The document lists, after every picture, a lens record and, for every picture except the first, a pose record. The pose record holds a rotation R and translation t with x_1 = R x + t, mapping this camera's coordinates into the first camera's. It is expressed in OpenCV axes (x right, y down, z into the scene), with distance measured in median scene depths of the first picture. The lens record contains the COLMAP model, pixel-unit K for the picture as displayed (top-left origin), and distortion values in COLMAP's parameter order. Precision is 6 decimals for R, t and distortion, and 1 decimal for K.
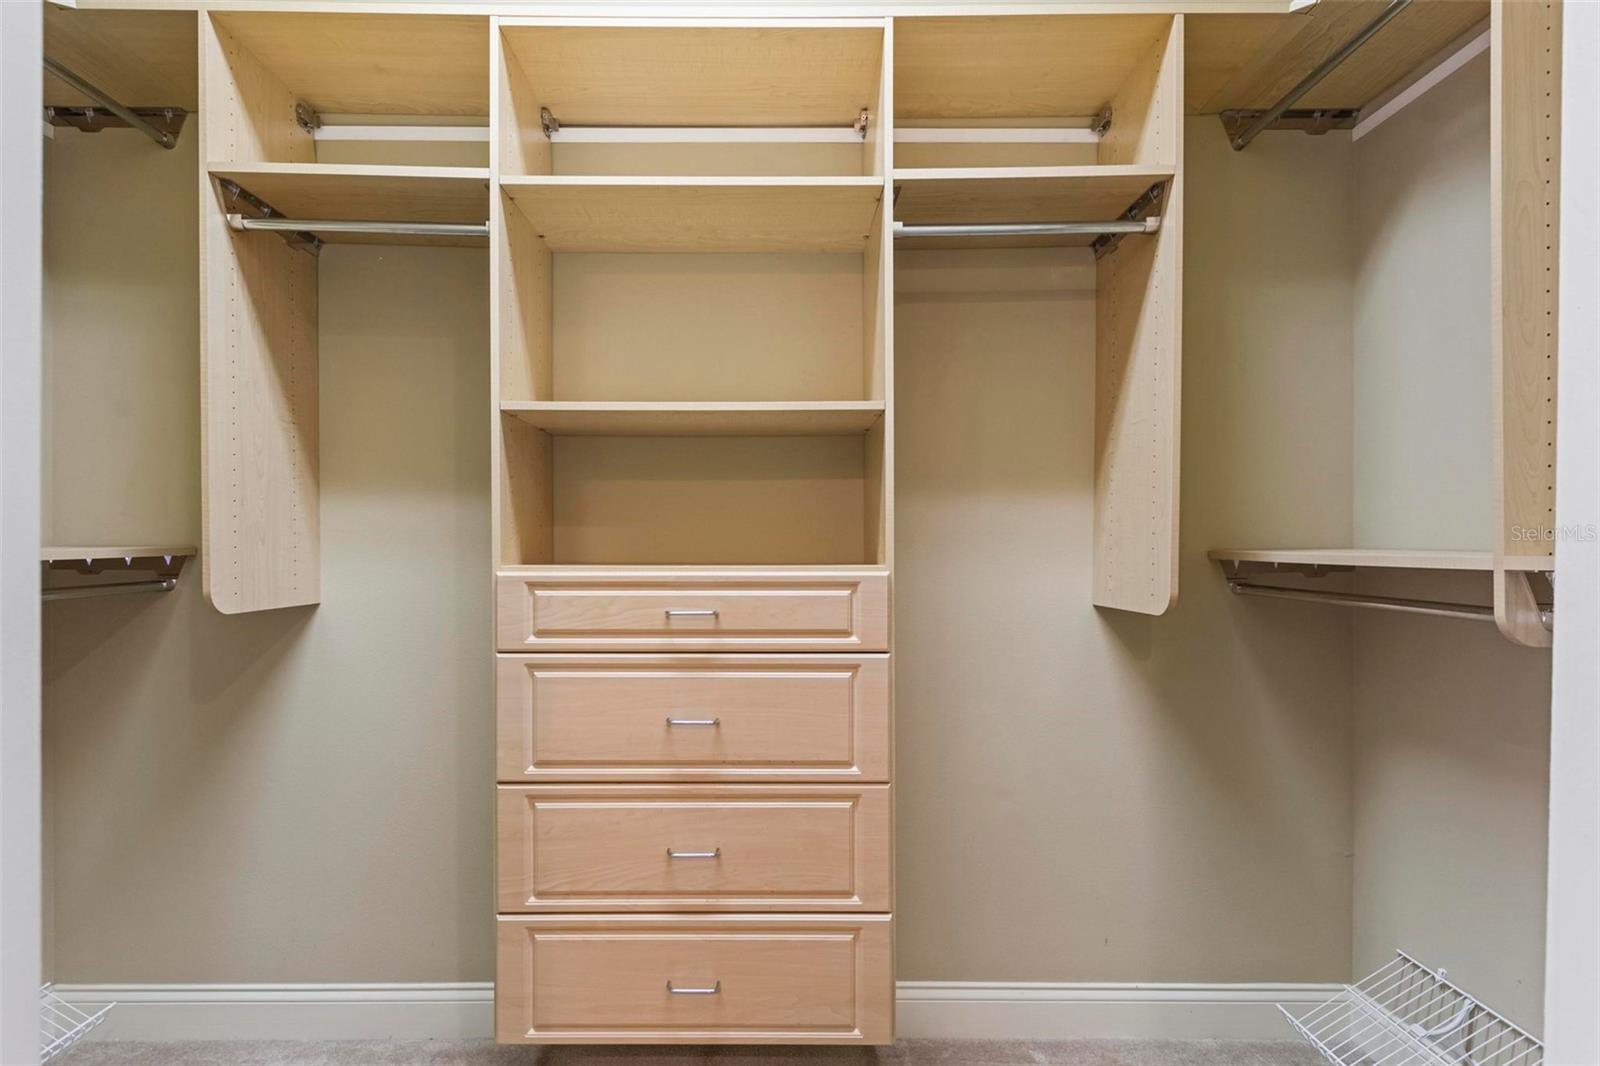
lens RADIAL K [[745.2, 0, 791.0], [0, 745.2, 538.9], [0, 0, 1]] dist [-0.002044, -0.000804]
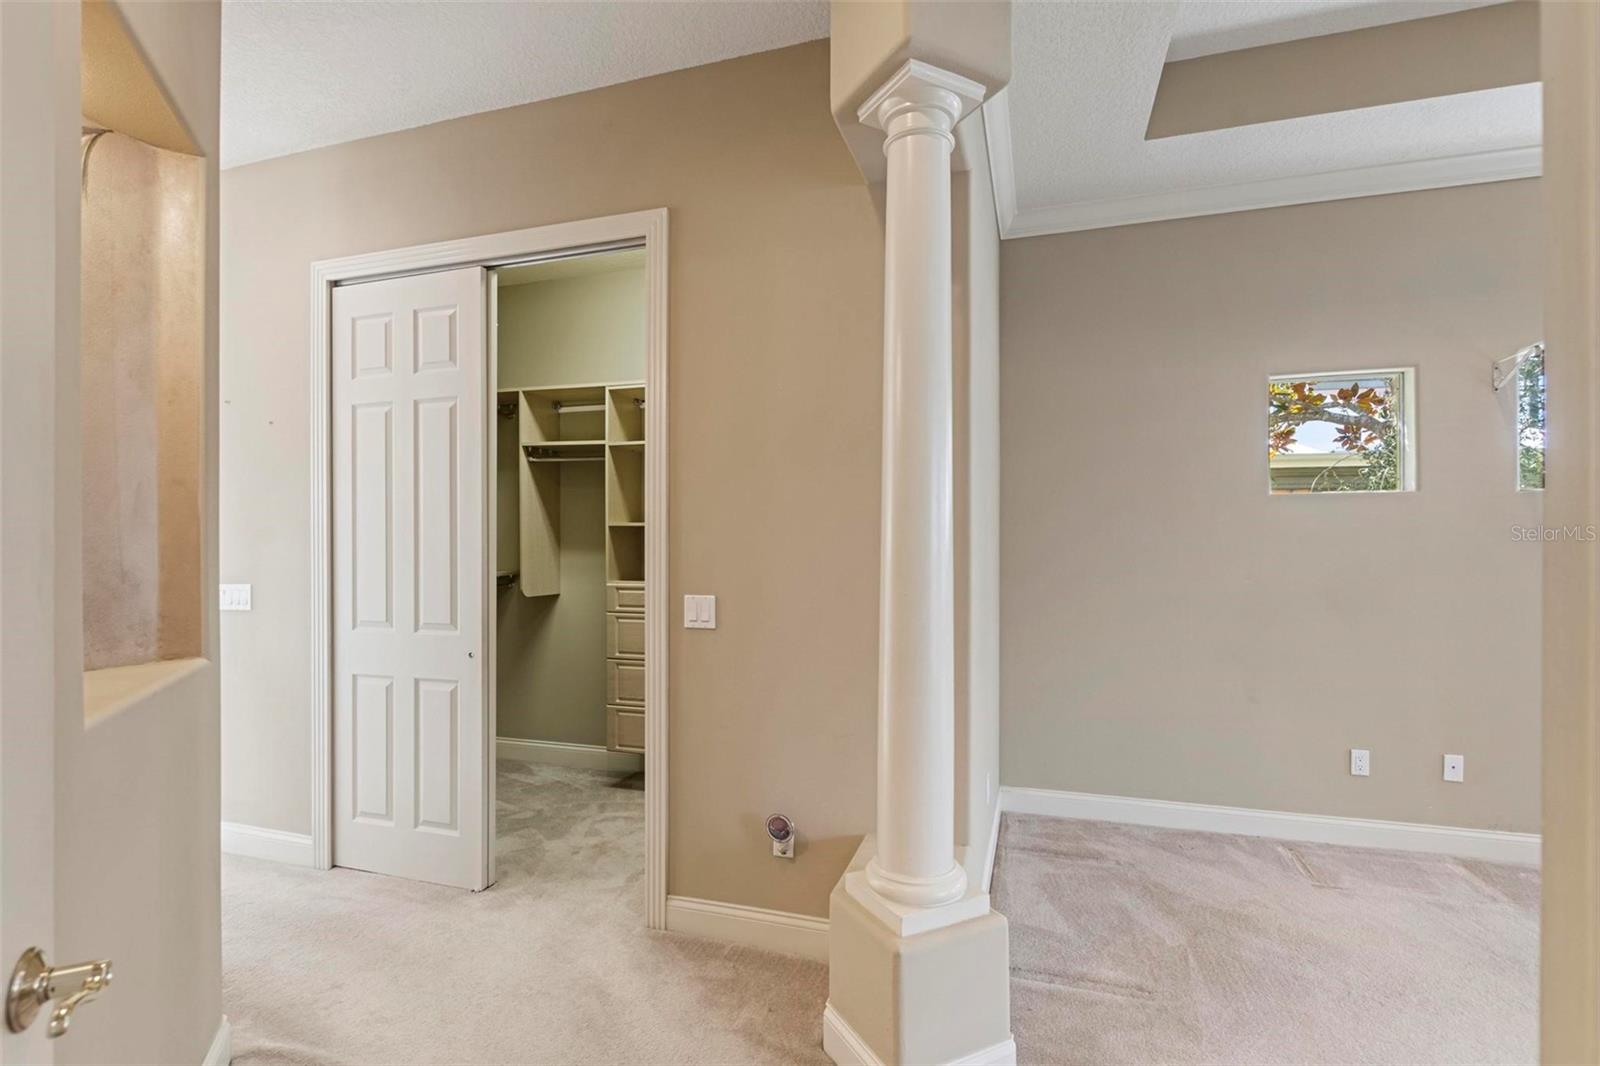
lens RADIAL K [[745.2, 0, 808.5], [0, 745.2, 536.4], [0, 0, 1]] dist [-0.002044, -0.000804]
pose [[0.950984, -0.004864, -0.309203, 1.189680], [0.002356, 0.999961, -0.008483, -0.107690], [0.309233, 0.007338, 0.950958, -1.433010]]
